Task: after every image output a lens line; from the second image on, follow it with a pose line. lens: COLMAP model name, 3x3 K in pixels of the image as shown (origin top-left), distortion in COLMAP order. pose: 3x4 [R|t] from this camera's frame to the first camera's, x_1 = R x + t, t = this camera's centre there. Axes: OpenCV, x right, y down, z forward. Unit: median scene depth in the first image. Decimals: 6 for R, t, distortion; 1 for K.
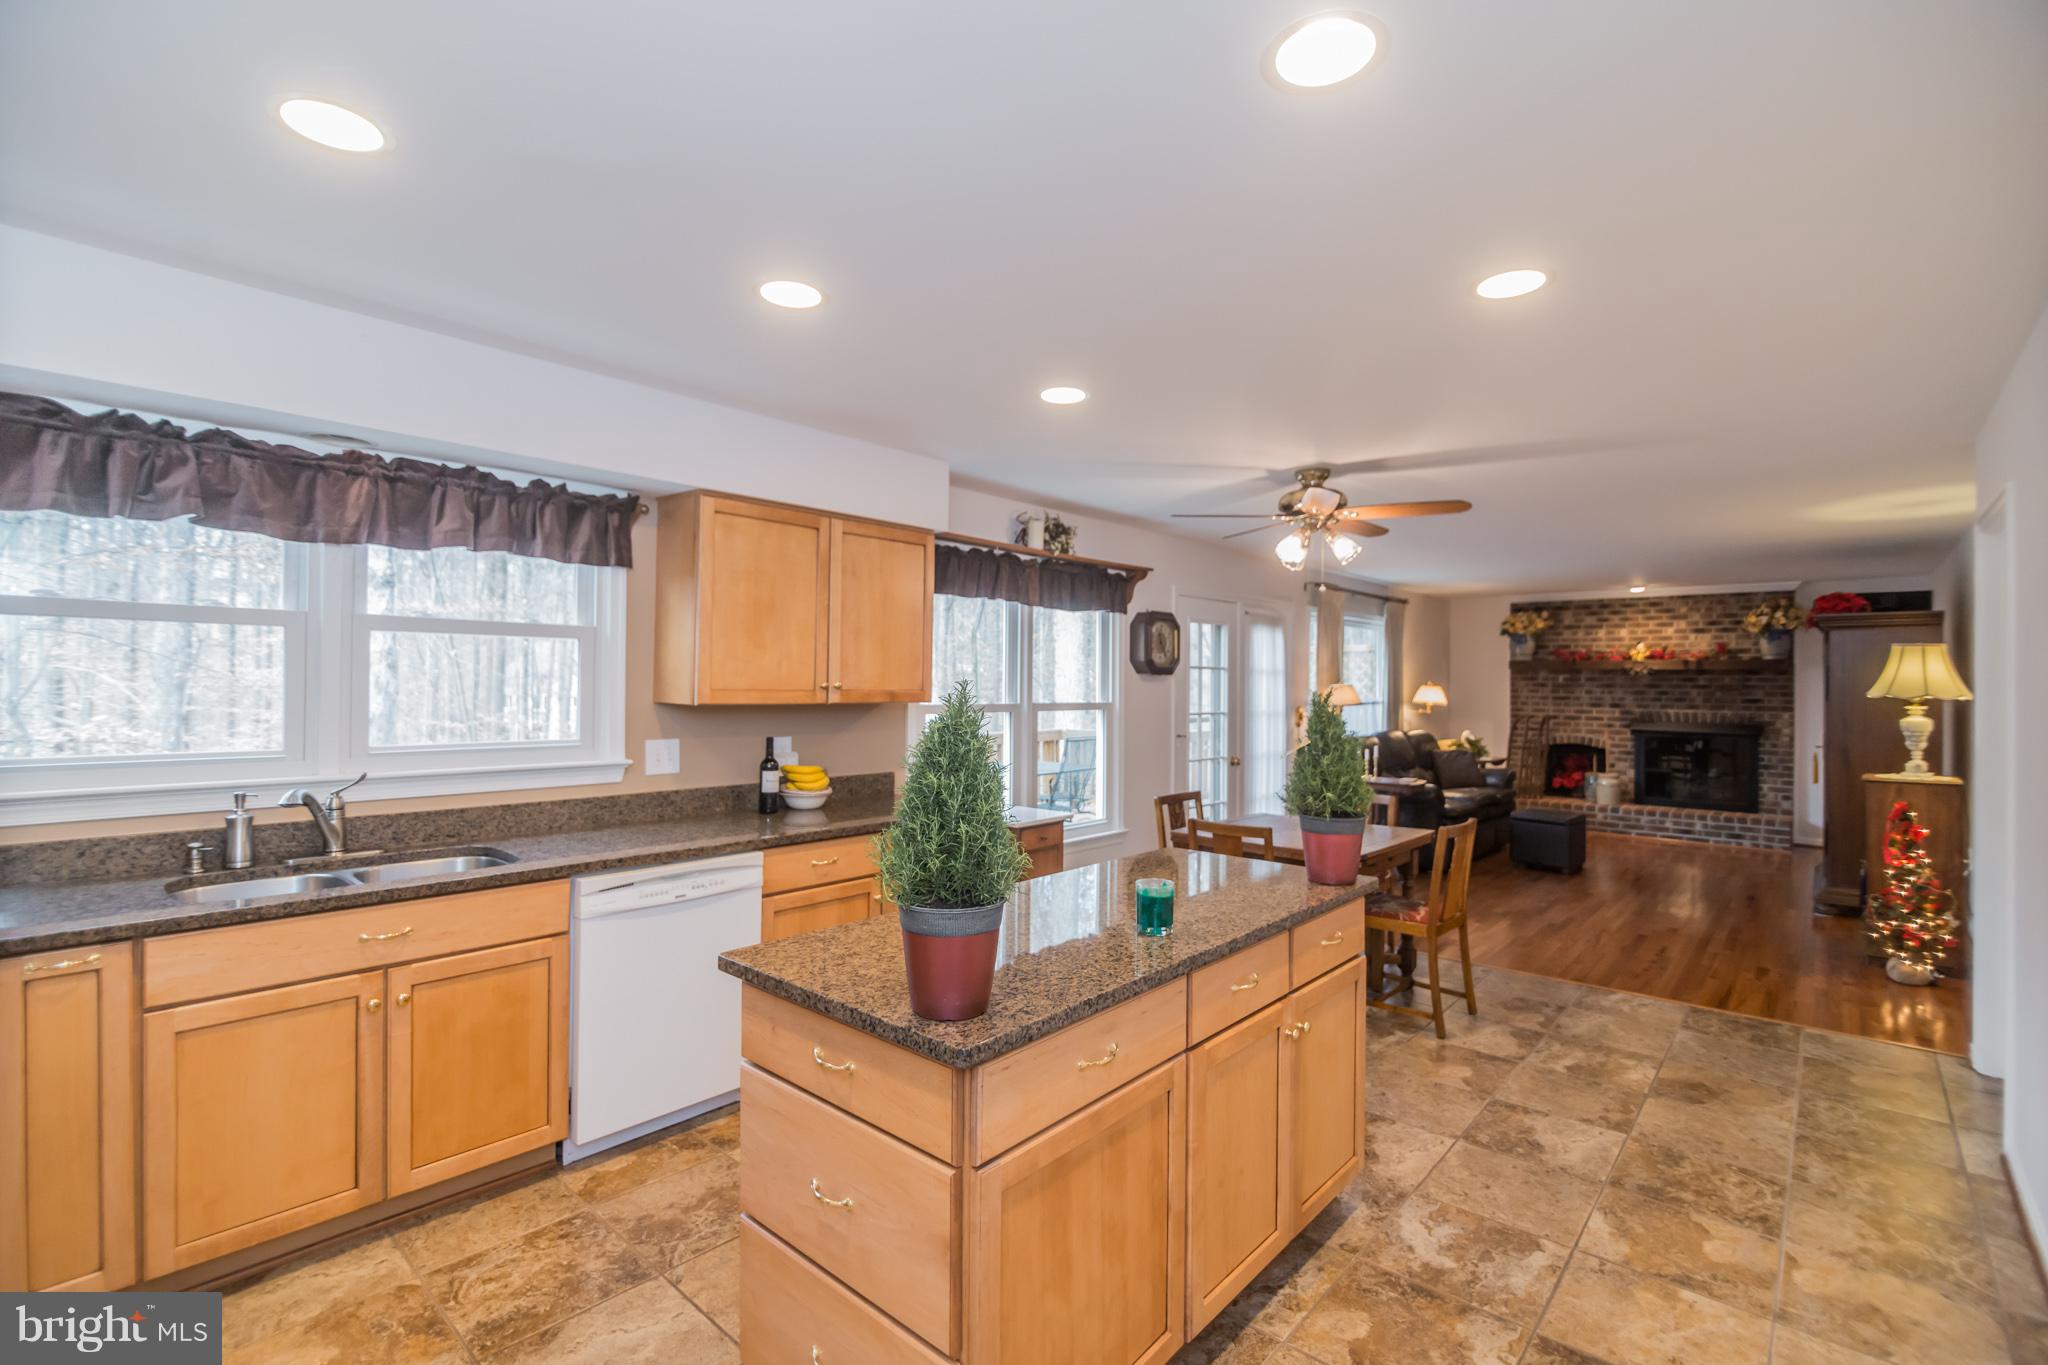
lens RADIAL K [[918.1, 0, 1022.0], [0, 918.1, 673.8], [0, 0, 1]] dist [-0.013617, -0.000467]
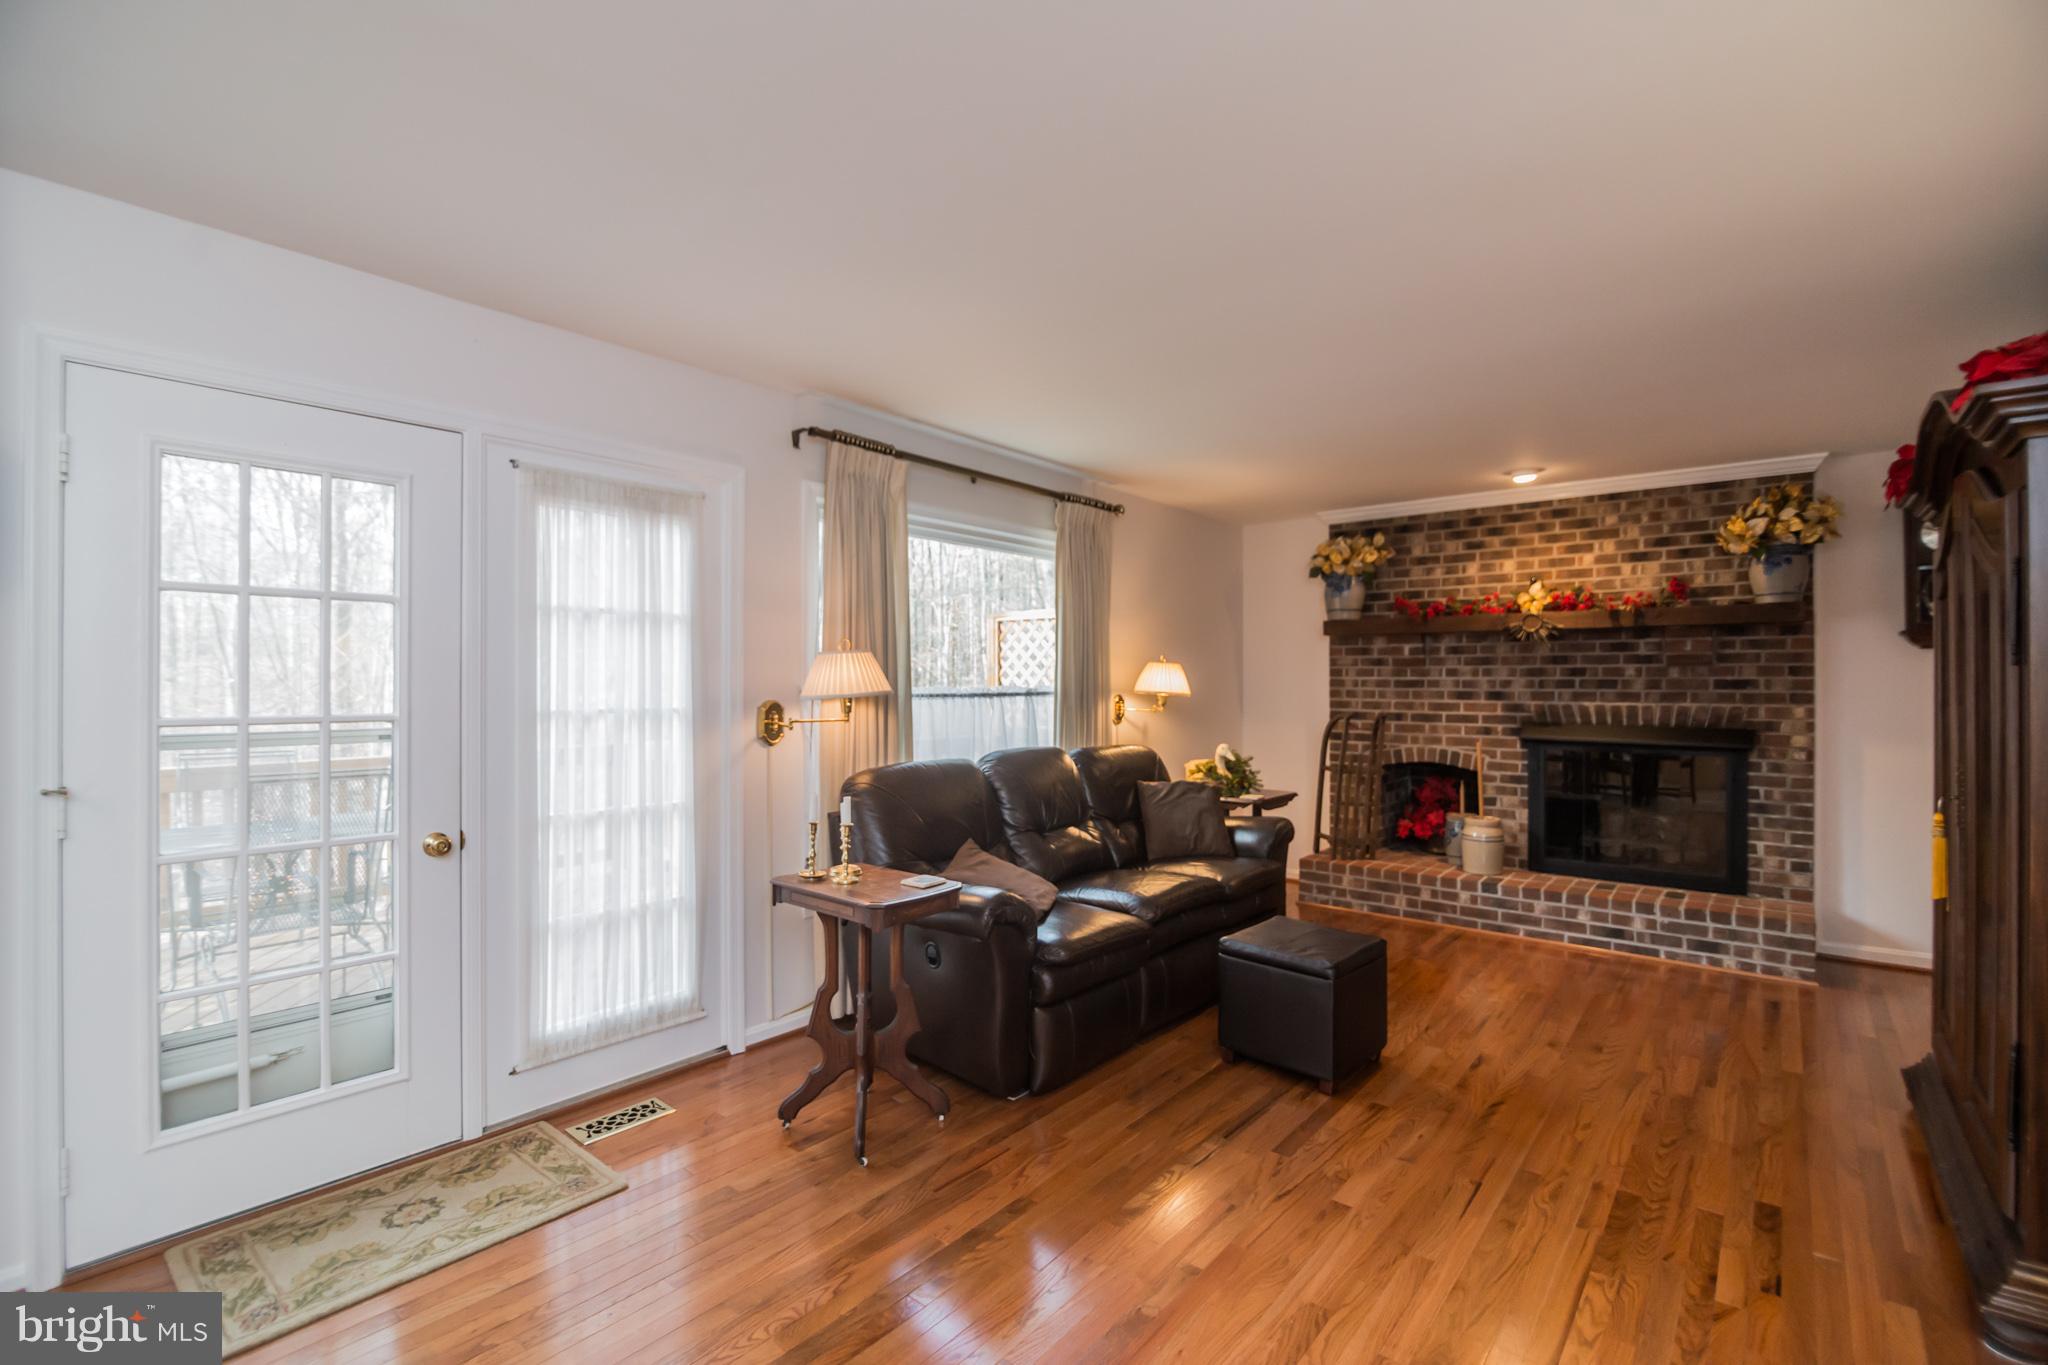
lens RADIAL K [[919.9, 0, 1025.7], [0, 919.9, 678.0], [0, 0, 1]] dist [-0.013772, -0.000506]
pose [[0.999040, -0.007301, 0.043190, 0.851432], [0.007128, 0.999966, 0.004164, 0.049493], [-0.043219, -0.003852, 0.999058, 1.132271]]
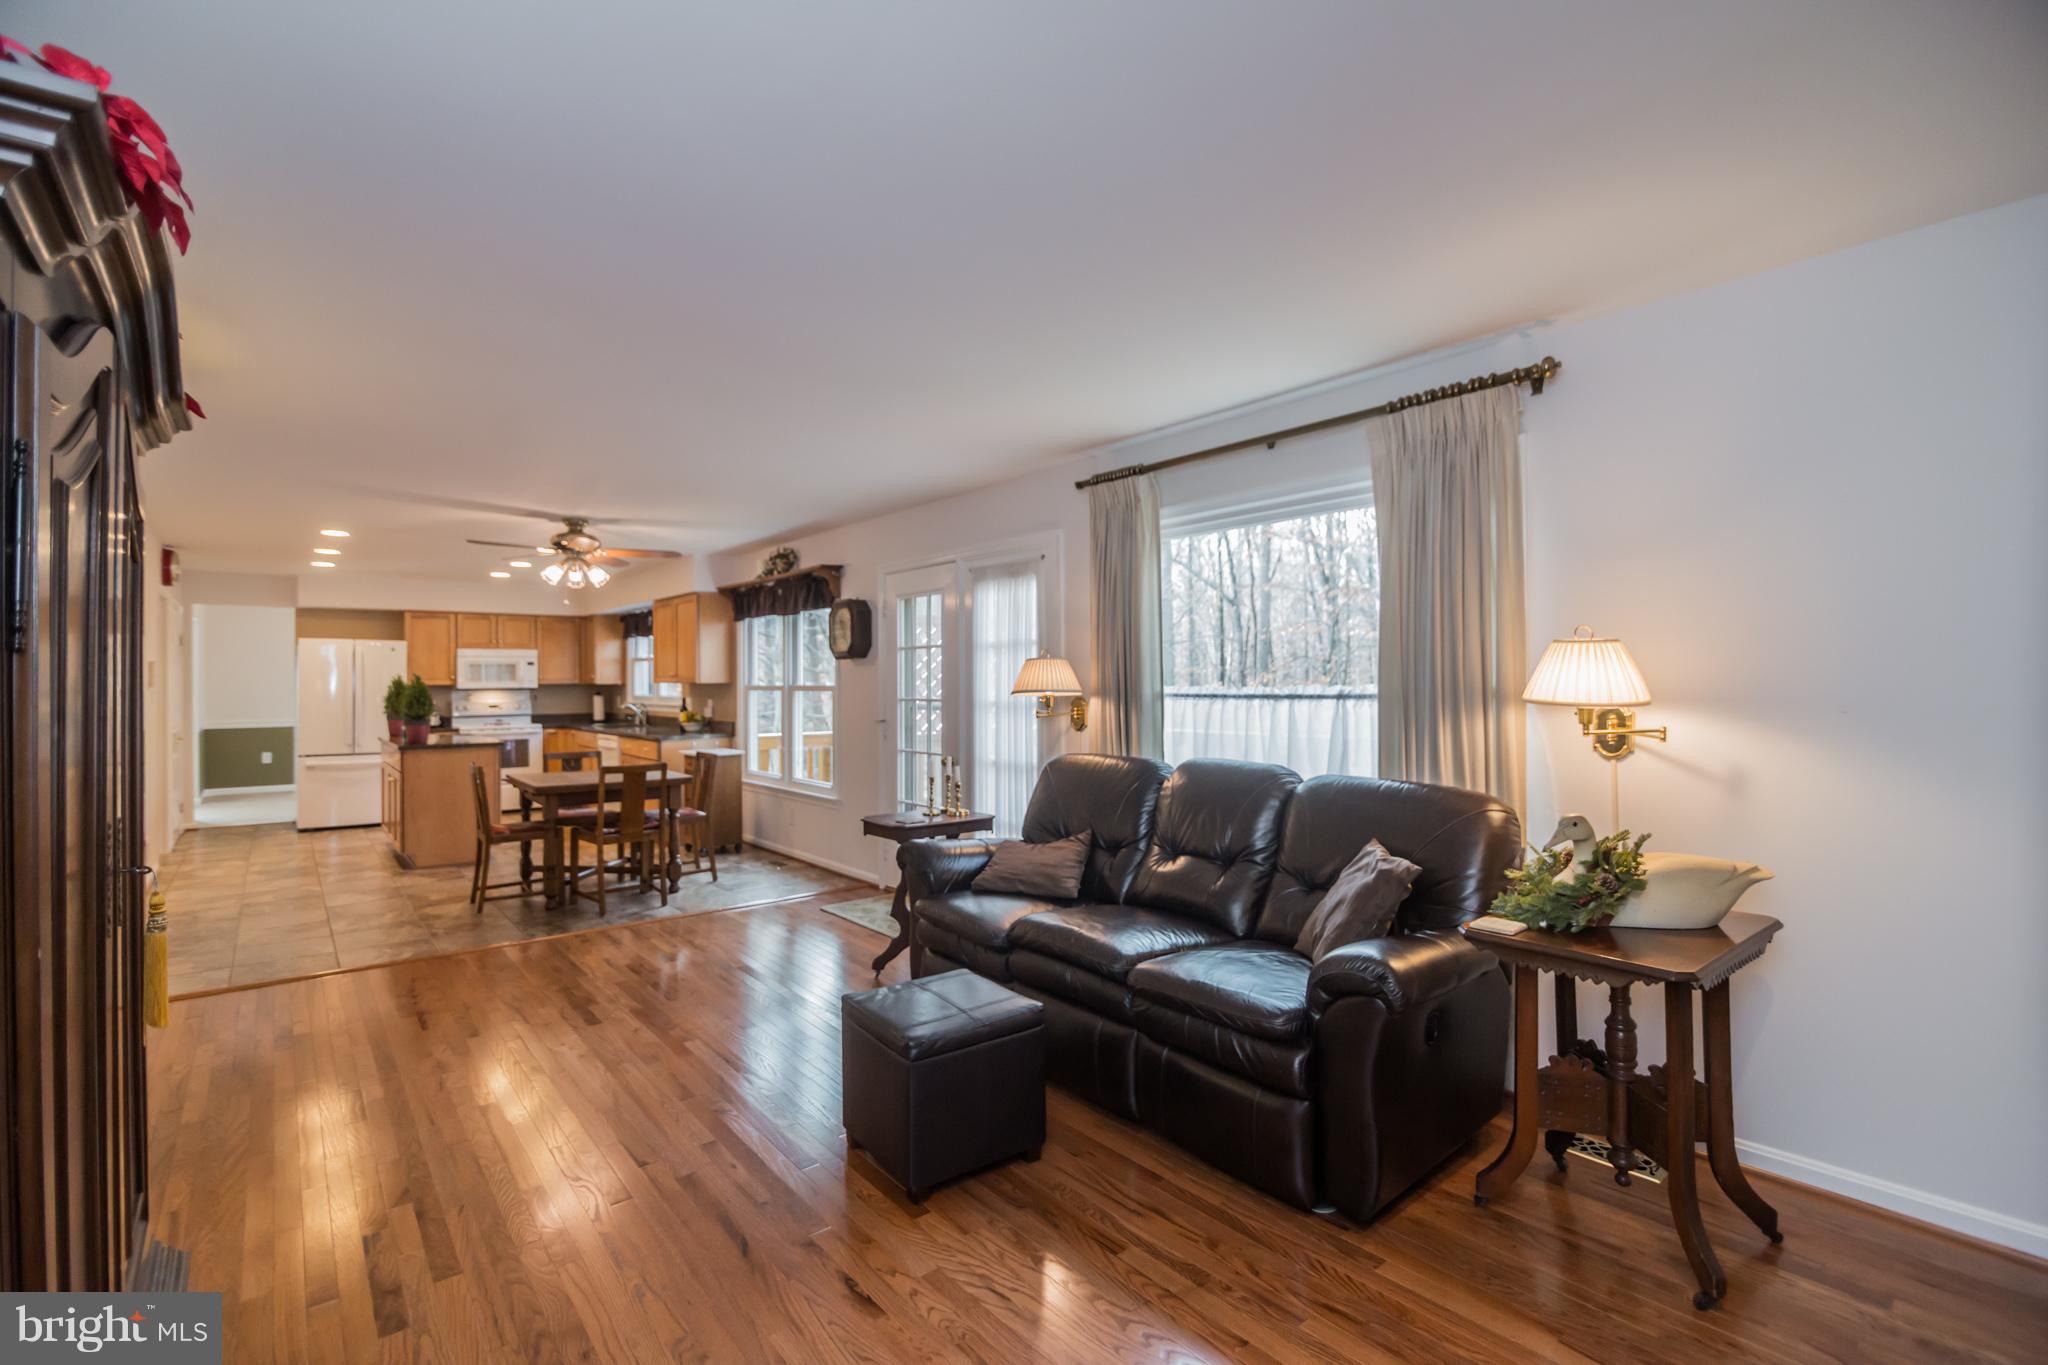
lens RADIAL K [[918.1, 0, 1022.0], [0, 918.1, 673.8], [0, 0, 1]] dist [-0.013617, -0.000467]
pose [[-0.152357, -0.018158, -0.988159, 1.872466], [0.013505, 0.999700, -0.020452, 0.067737], [0.988233, -0.016461, -0.152066, 2.196847]]
